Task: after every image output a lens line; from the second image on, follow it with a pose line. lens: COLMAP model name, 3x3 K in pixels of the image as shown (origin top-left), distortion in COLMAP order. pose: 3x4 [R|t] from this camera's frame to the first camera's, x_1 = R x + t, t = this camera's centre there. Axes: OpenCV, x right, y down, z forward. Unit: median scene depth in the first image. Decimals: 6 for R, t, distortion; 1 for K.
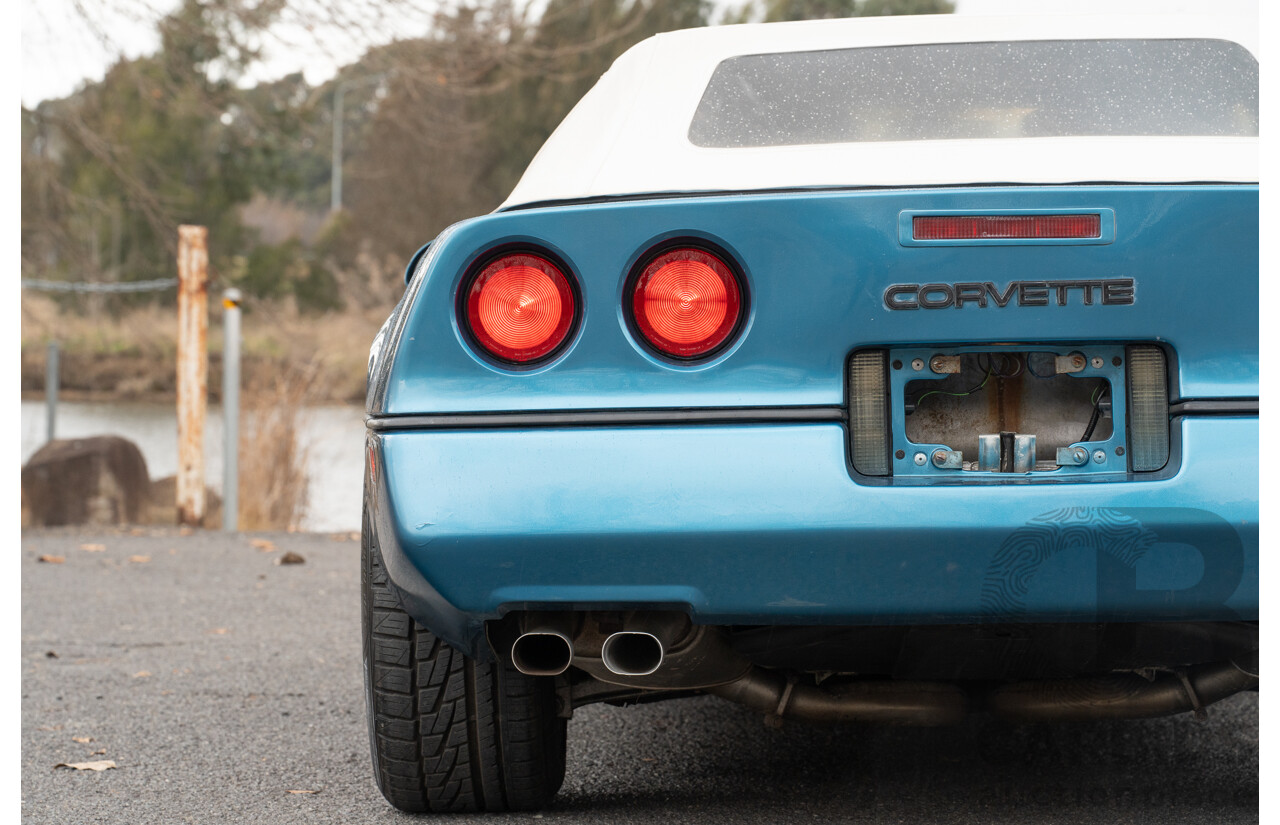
lens RADIAL K [[3561.2, 0, 640.0], [0, 3561.2, 412.5], [0, 0, 1]] dist [-0.096606, 0.078022]
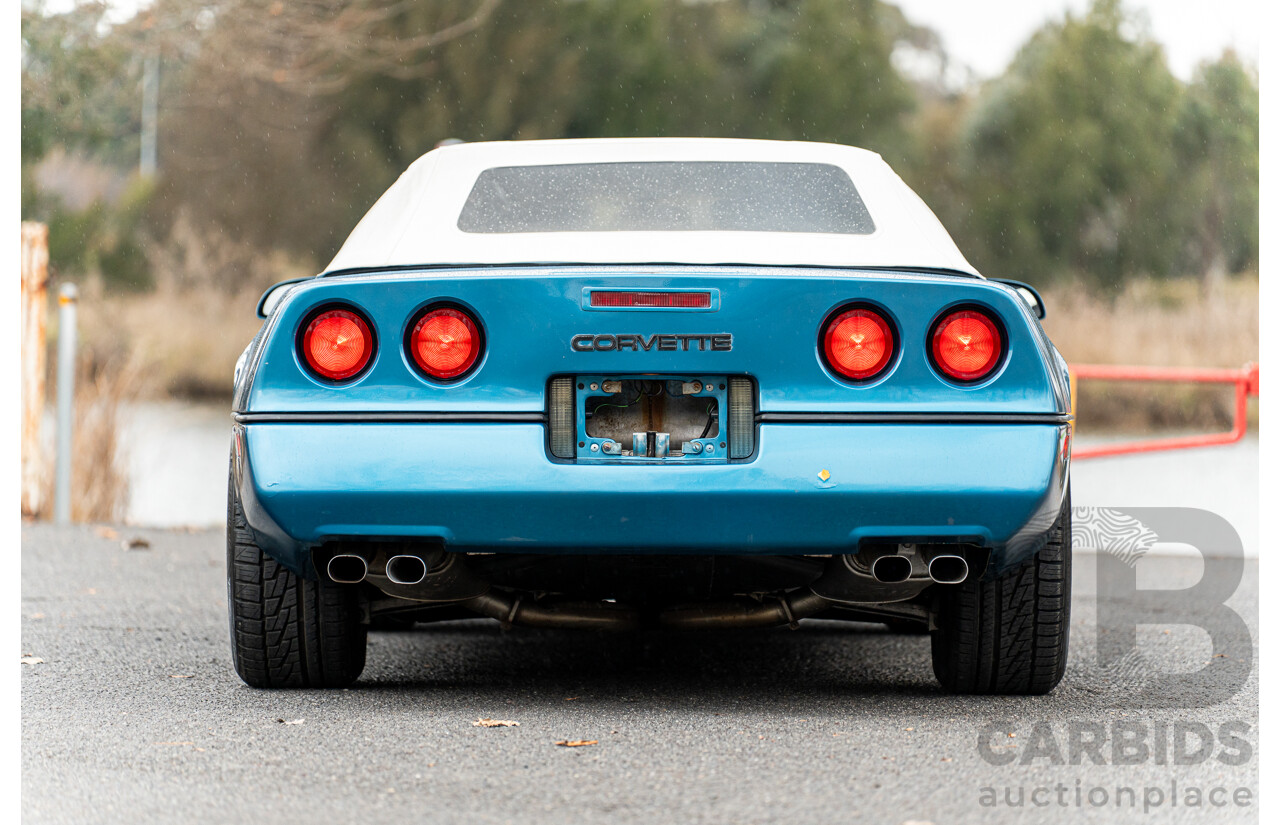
lens RADIAL K [[4619.3, 0, 637.9], [0, 4619.3, 530.5], [0, 0, 1]] dist [0.078387, 1.805012]
pose [[0.999518, 0.018772, 0.024711, 0.048381], [-0.019353, 0.999537, 0.023472, 0.001559], [-0.024259, -0.023939, 0.999419, -1.002225]]
